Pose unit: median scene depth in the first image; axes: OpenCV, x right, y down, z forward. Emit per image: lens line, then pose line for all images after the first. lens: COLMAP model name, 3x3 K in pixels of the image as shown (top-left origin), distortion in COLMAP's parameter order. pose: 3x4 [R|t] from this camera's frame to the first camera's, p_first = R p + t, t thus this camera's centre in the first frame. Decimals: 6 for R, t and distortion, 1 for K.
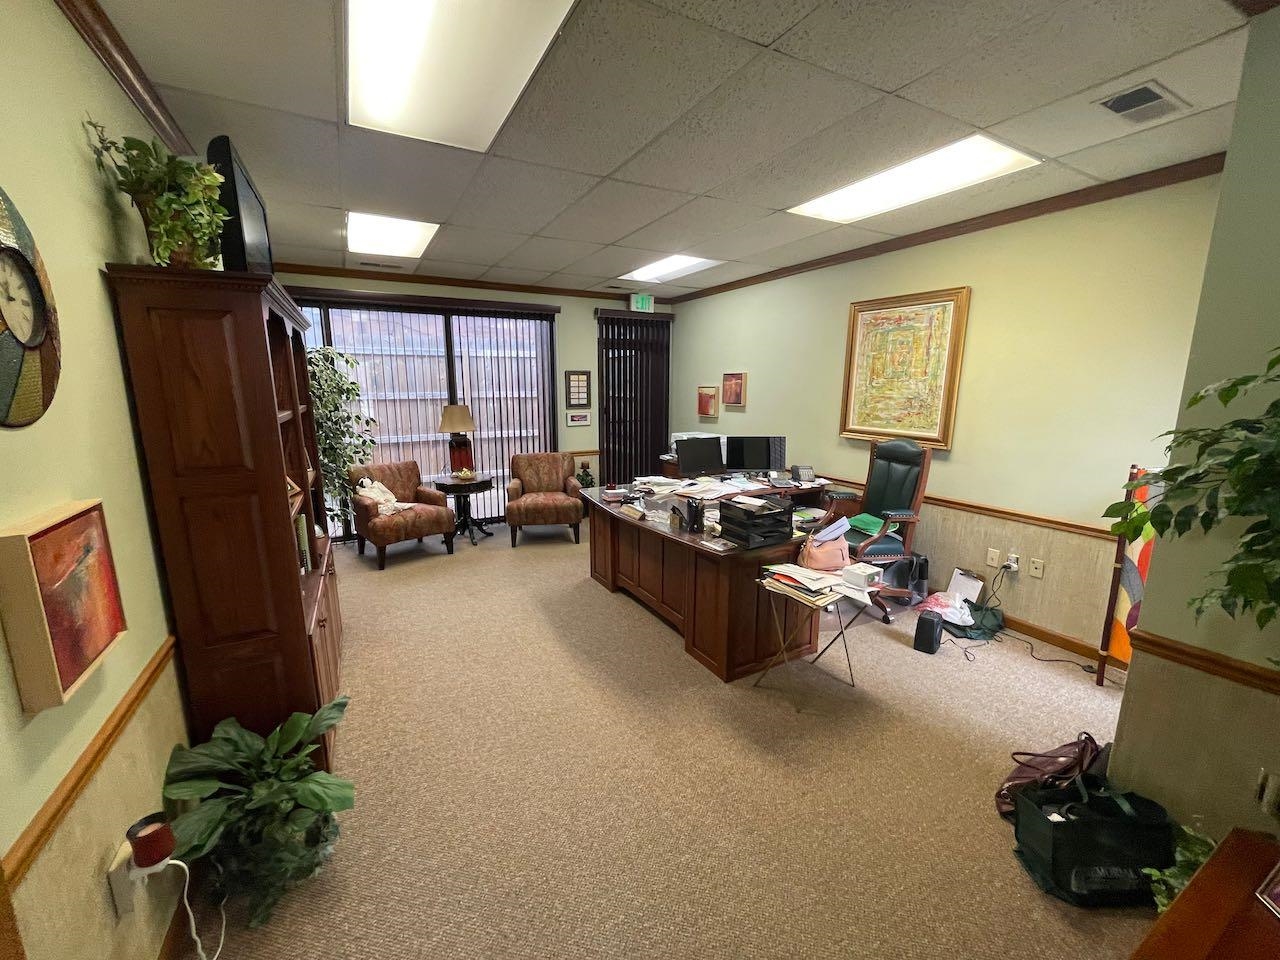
lens RADIAL K [[519.5, 0, 641.7], [0, 519.5, 479.5], [0, 0, 1]] dist [-0.000895, -0.000049]
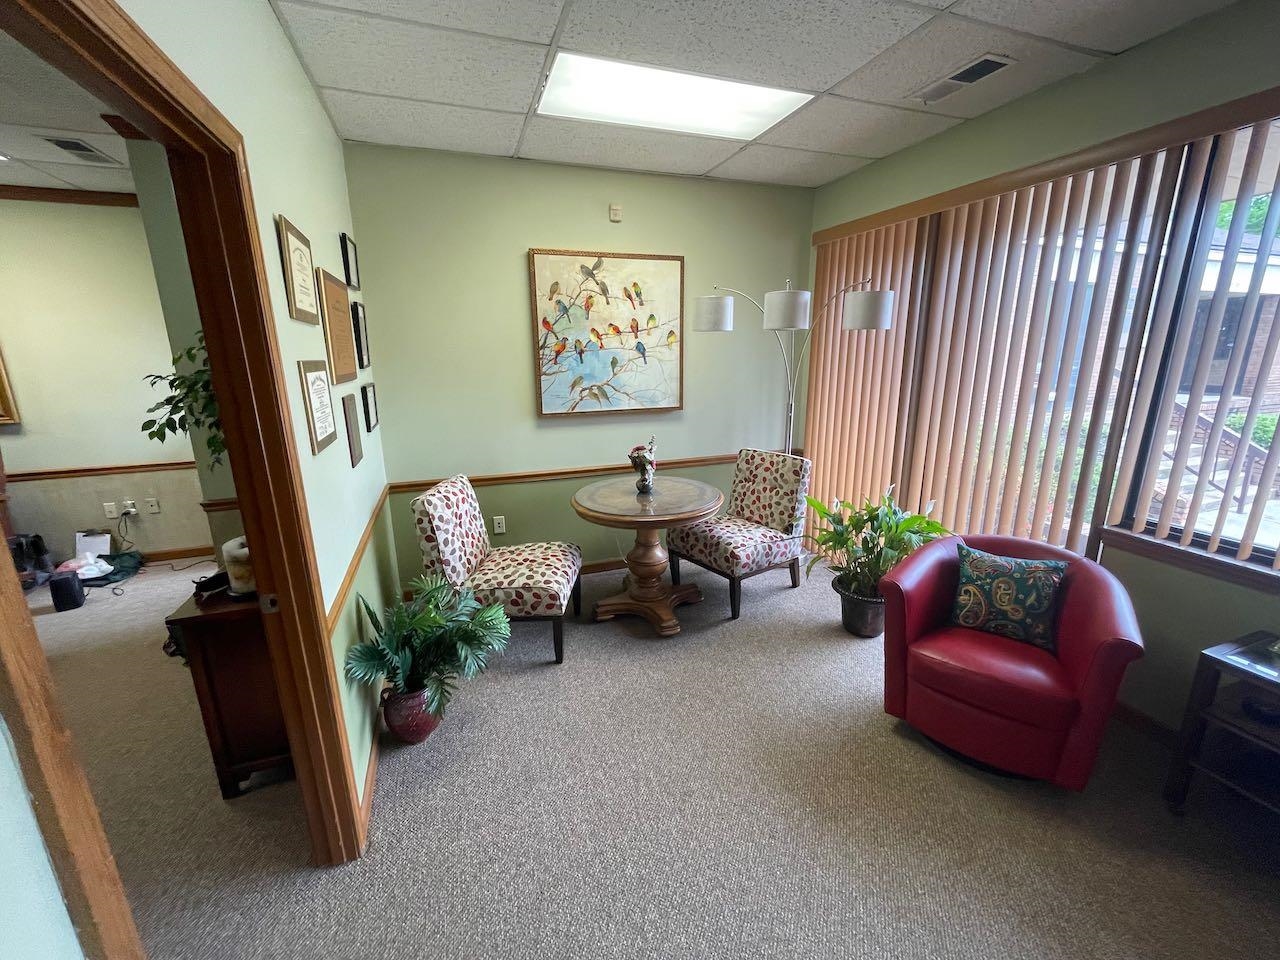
lens RADIAL K [[519.5, 0, 639.8], [0, 519.5, 476.5], [0, 0, 1]] dist [-0.000895, -0.000049]
pose [[0.162789, -0.240694, 0.956852, -0.202524], [0.197425, 0.958122, 0.207425, 0.074254], [-0.966707, 0.155140, 0.203491, -0.360991]]
